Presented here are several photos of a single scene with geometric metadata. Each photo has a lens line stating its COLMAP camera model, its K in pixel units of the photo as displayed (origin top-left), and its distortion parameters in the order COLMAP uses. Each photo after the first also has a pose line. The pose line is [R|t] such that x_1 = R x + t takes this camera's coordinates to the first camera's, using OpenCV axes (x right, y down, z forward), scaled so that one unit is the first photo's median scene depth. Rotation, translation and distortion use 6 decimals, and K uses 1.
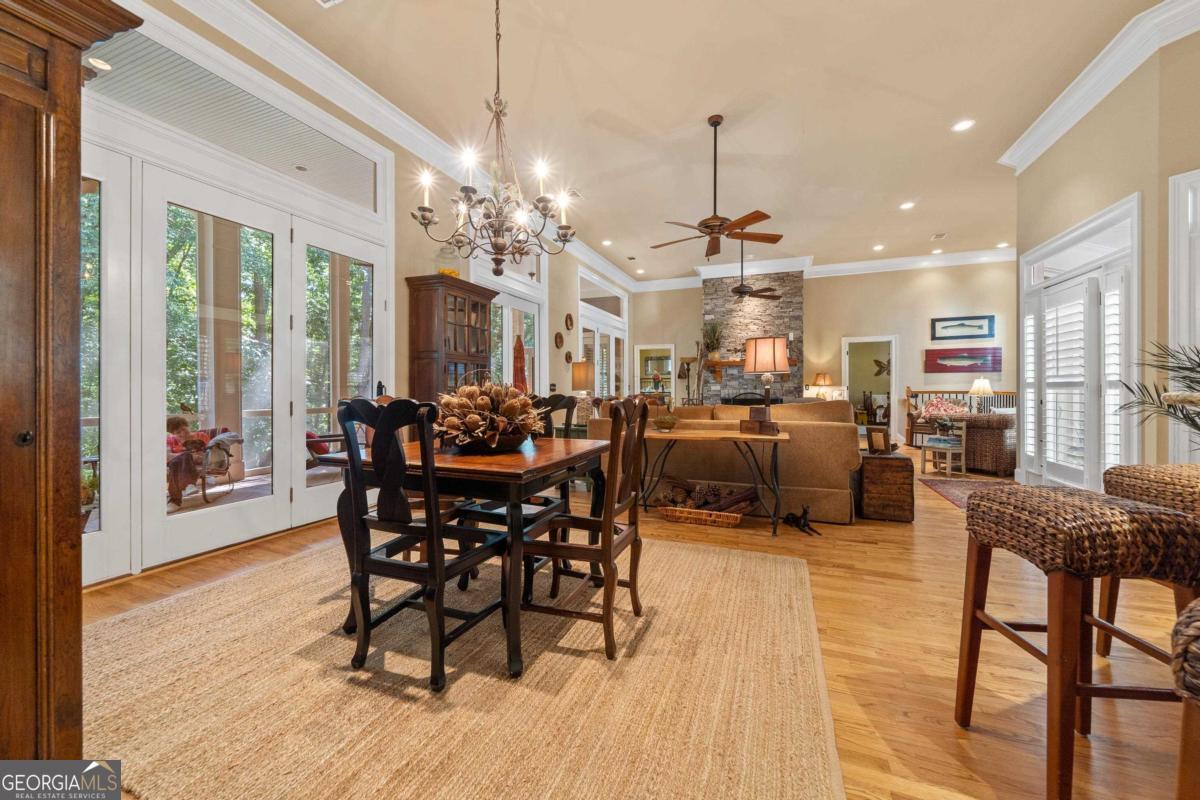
lens RADIAL K [[450.1, 0, 598.4], [0, 450.1, 389.4], [0, 0, 1]] dist [0.003633, 0.000081]
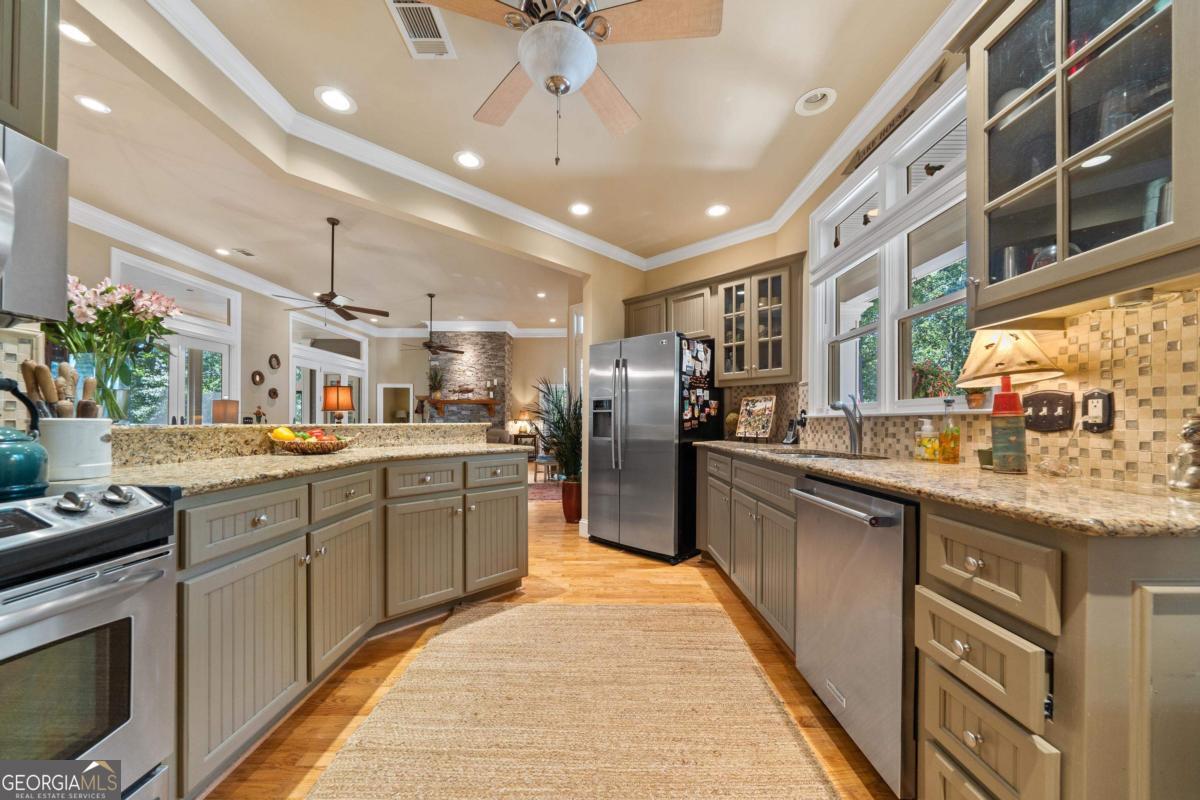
lens RADIAL K [[415.1, 0, 595.4], [0, 415.1, 420.5], [0, 0, 1]] dist [-0.006751, -0.000029]
pose [[0.929672, 0.003726, 0.368369, 0.243196], [-0.000462, 0.999960, -0.008947, 0.003634], [-0.368388, 0.008148, 0.929637, -0.199288]]
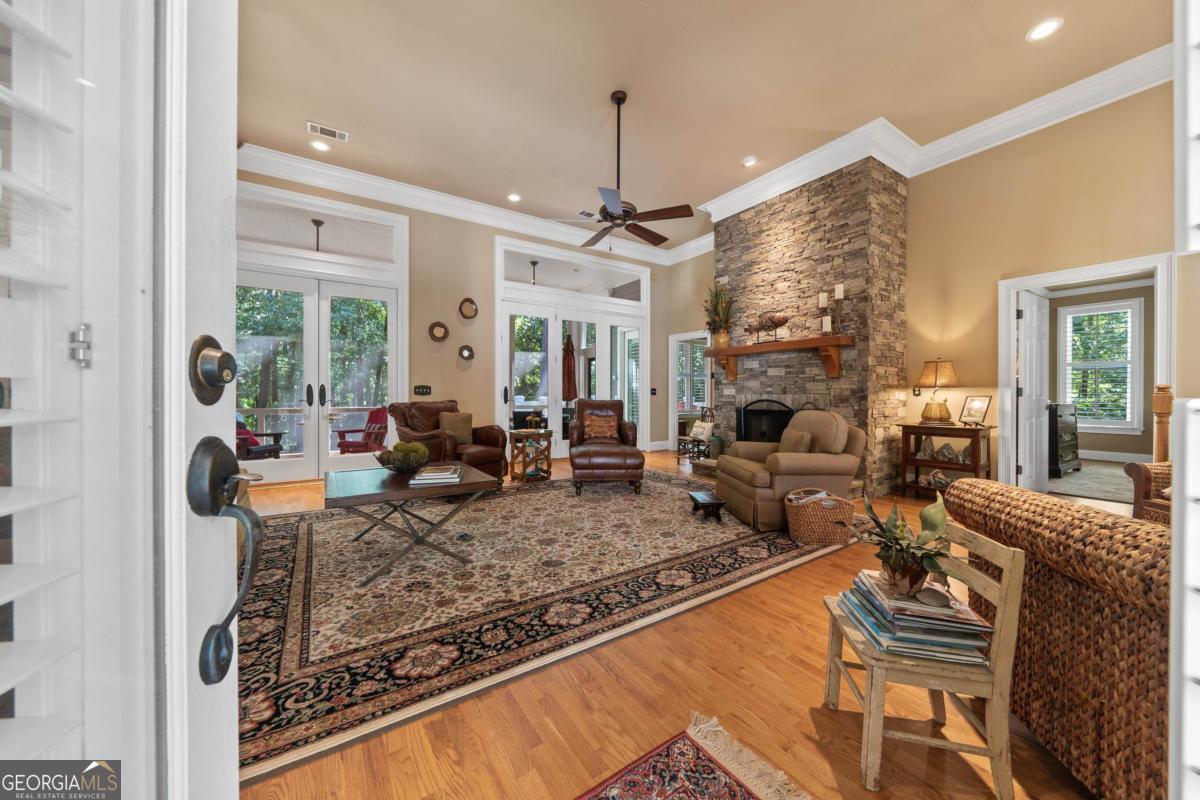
lens RADIAL K [[415.1, 0, 599.6], [0, 415.1, 394.5], [0, 0, 1]] dist [-0.006751, -0.000029]
pose [[0.824471, 0.002686, -0.565898, 0.444972], [-0.004464, 0.999988, -0.001758, 0.002508], [0.565887, 0.003975, 0.824473, 0.429547]]
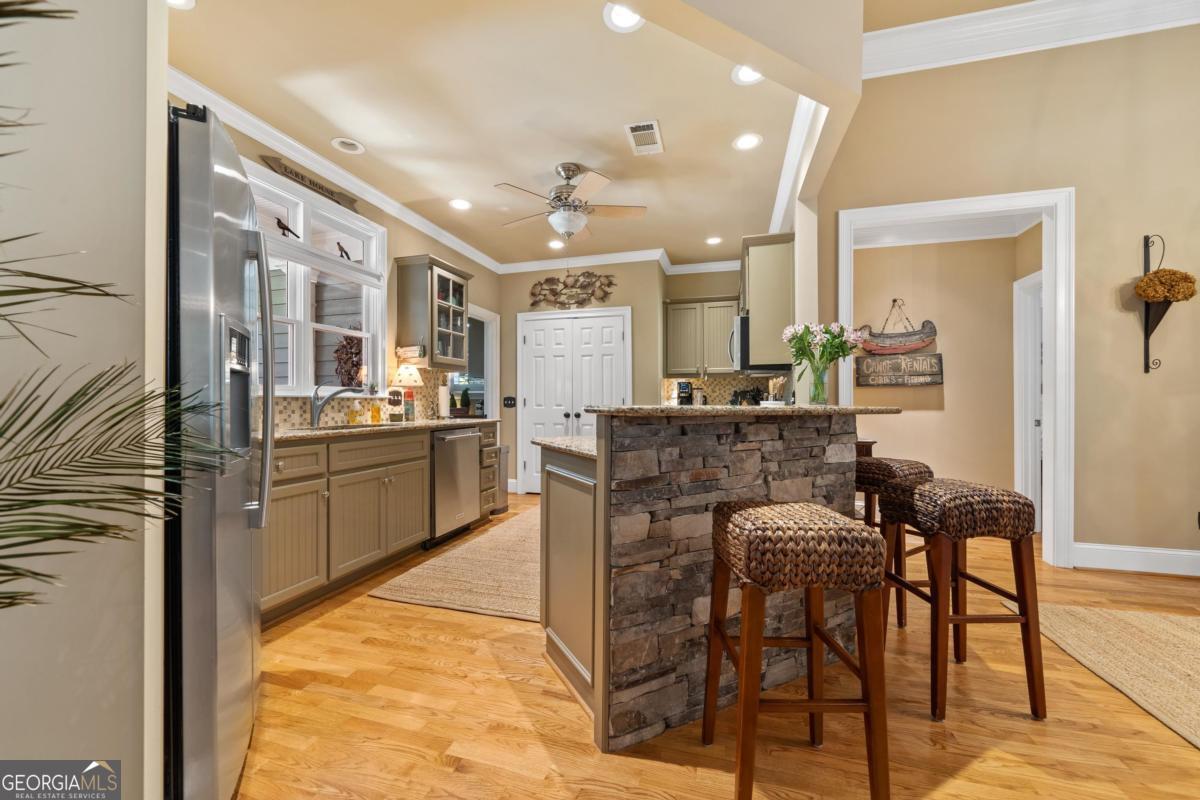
lens RADIAL K [[450.1, 0, 601.4], [0, 450.1, 400.3], [0, 0, 1]] dist [0.003633, 0.000081]
pose [[-0.994182, -0.002339, -0.107689, 0.299332], [-0.002635, 0.999993, 0.002607, -0.000097], [0.107682, 0.002875, -0.994181, 0.294963]]
